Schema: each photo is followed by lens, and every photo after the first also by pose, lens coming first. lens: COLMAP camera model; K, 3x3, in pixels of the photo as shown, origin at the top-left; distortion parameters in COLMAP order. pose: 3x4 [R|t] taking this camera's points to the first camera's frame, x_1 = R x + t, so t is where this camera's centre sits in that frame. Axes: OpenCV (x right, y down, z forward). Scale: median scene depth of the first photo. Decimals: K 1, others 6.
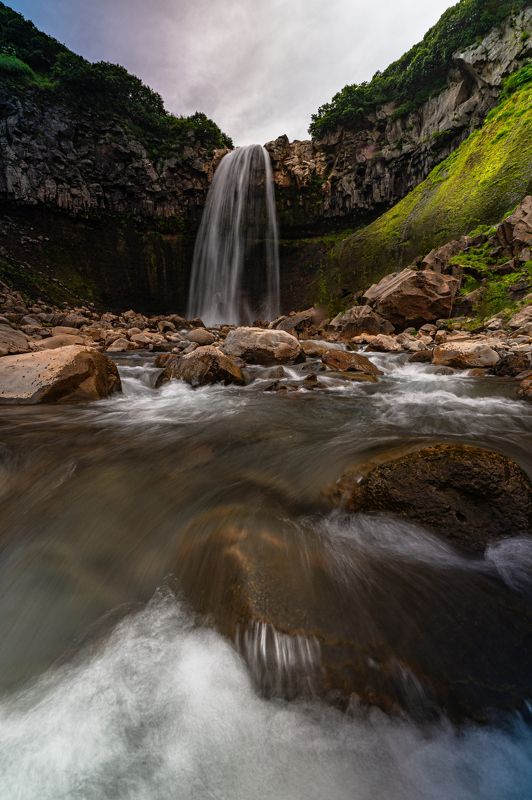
lens RADIAL K [[407.7, 0, 264.9], [0, 407.7, 400.4], [0, 0, 1]] dist [-0.007118, 0.001106]
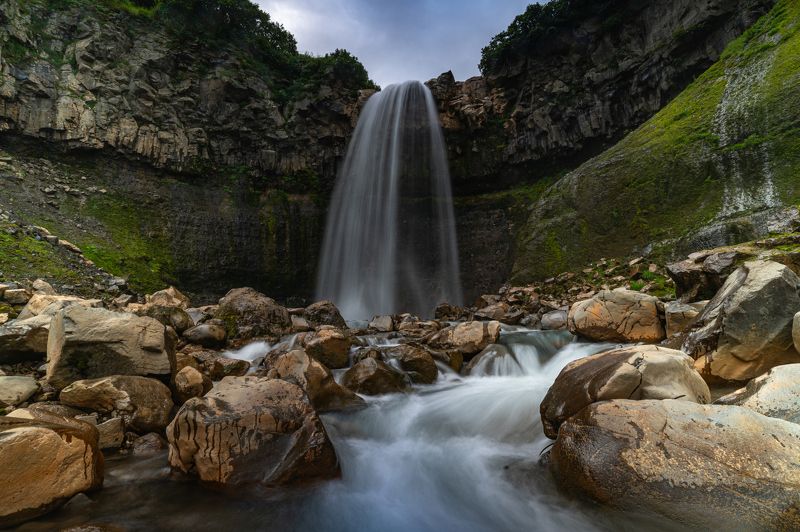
lens RADIAL K [[407.7, 0, 400.3], [0, 407.7, 266.9], [0, 0, 1]] dist [-0.007118, 0.001106]
pose [[0.999476, -0.031793, -0.006120, -0.053955], [0.028645, 0.956445, -0.290505, -0.069403], [0.015089, 0.290177, 0.956854, 0.365588]]
